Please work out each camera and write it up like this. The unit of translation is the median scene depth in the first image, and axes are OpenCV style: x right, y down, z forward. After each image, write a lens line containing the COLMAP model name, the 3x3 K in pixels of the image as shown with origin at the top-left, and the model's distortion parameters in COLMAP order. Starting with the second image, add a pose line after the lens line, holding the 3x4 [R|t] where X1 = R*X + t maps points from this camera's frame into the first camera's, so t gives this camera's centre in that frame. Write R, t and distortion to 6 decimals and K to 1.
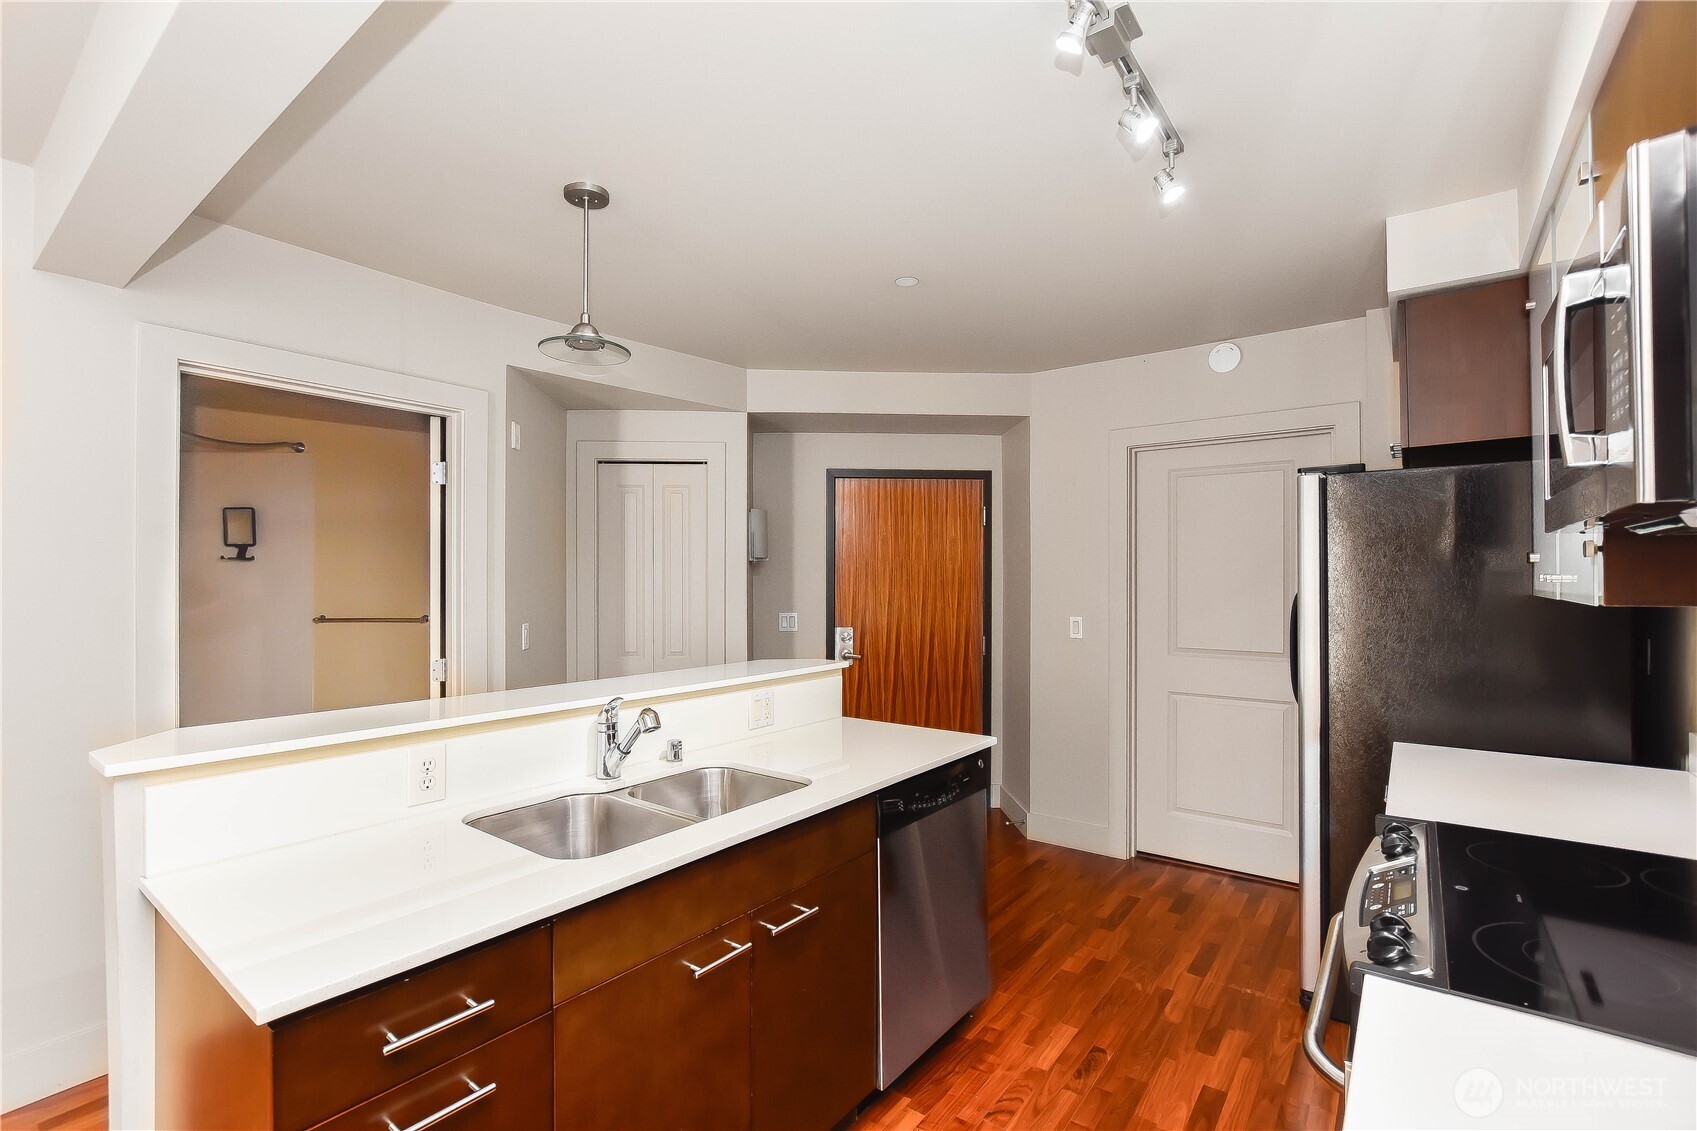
lens RADIAL K [[760.2, 0, 846.0], [0, 760.2, 575.7], [0, 0, 1]] dist [-0.013666, 0.000449]
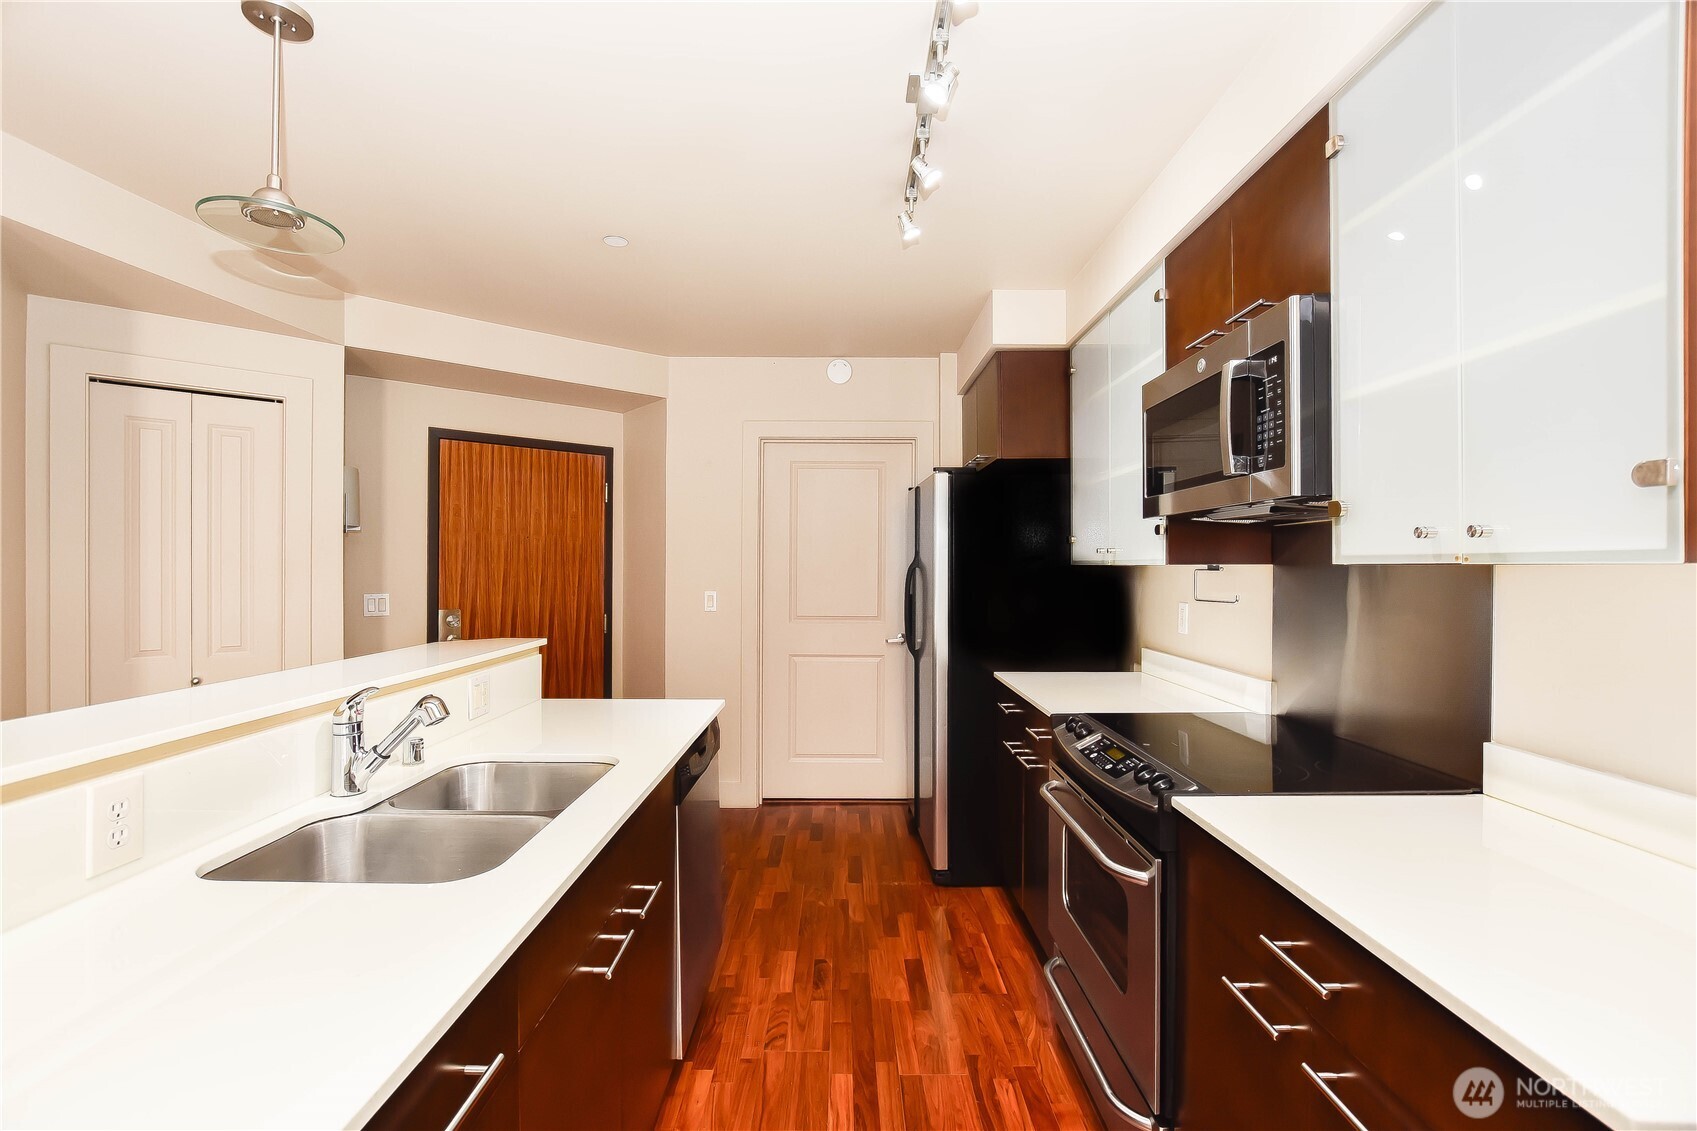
lens RADIAL K [[743.2, 0, 843.0], [0, 743.2, 566.8], [0, 0, 1]] dist [-0.011891, 0.000822]
pose [[0.797916, 0.002739, 0.602763, -0.256576], [-0.005817, 0.999978, 0.003155, 0.021729], [-0.602741, -0.006024, 0.797914, 0.071613]]
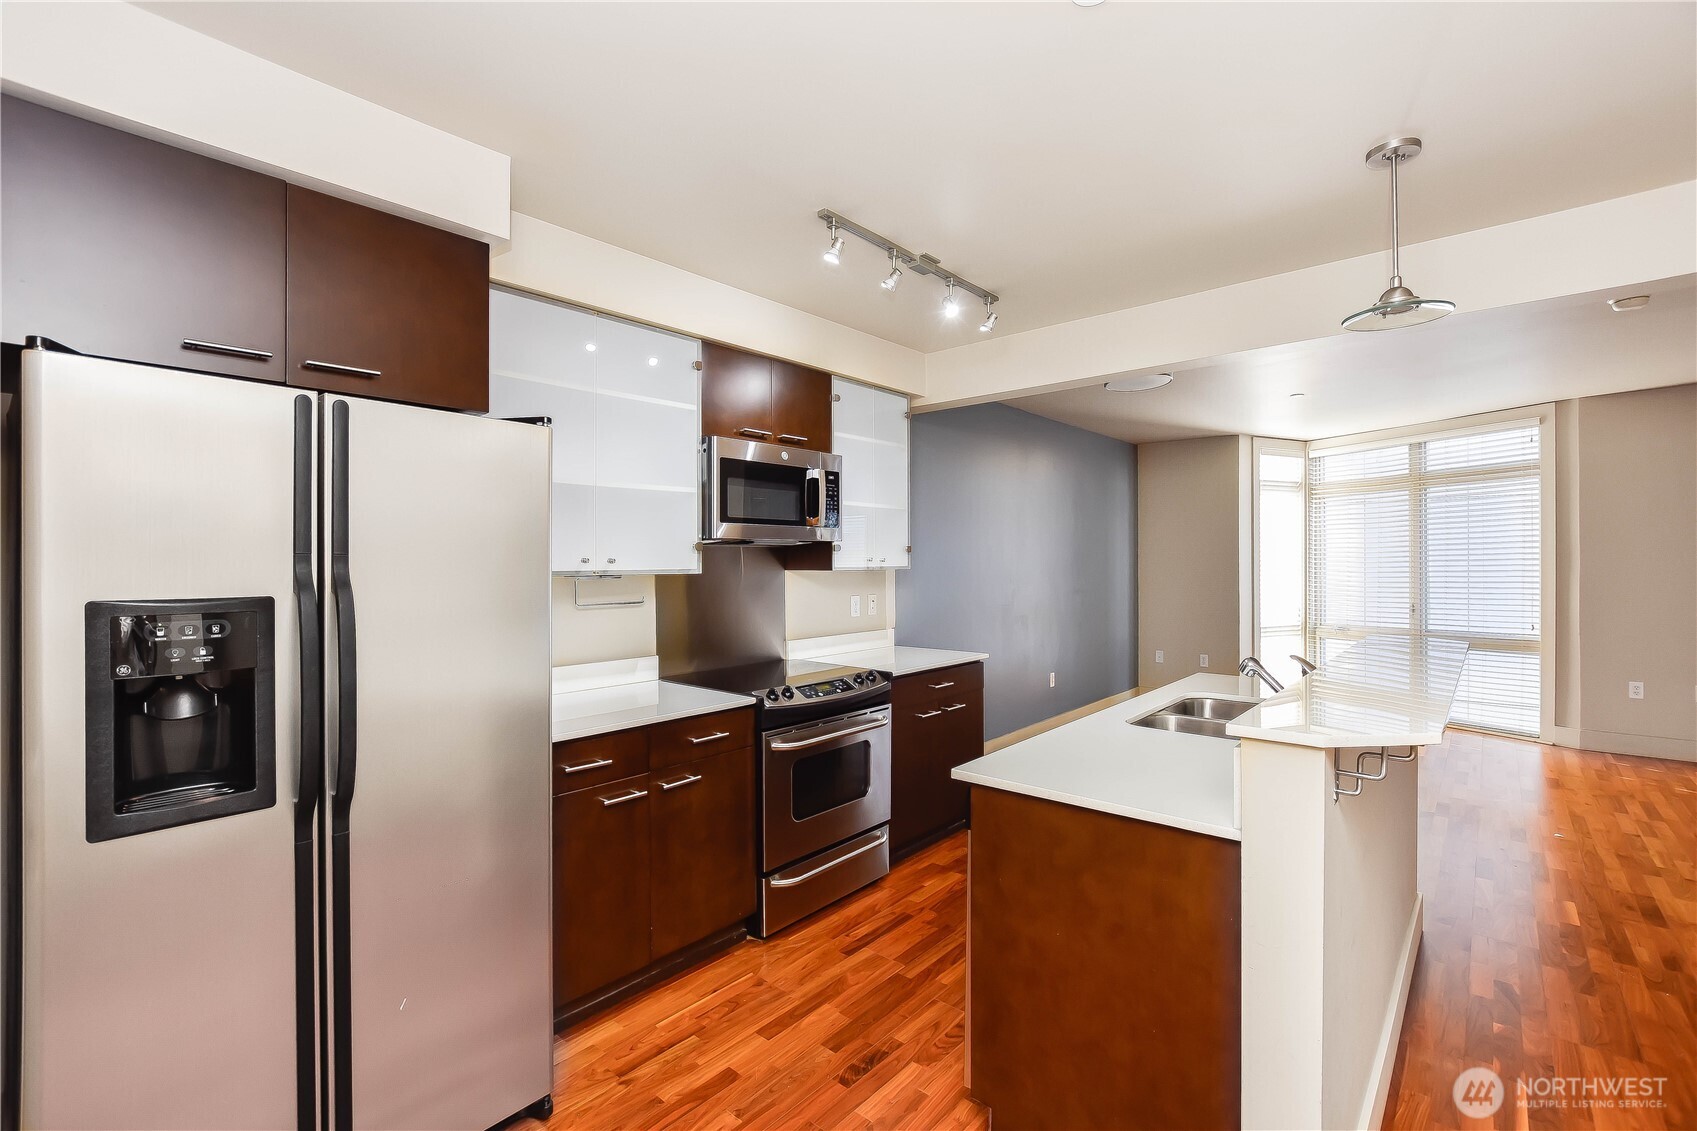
lens RADIAL K [[743.2, 0, 843.0], [0, 743.2, 566.8], [0, 0, 1]] dist [-0.011891, 0.000822]
pose [[-0.996996, 0.005838, 0.077239, 0.217331], [0.005798, 0.999983, -0.000731, 0.011530], [-0.077242, -0.000281, -0.997012, 1.528497]]
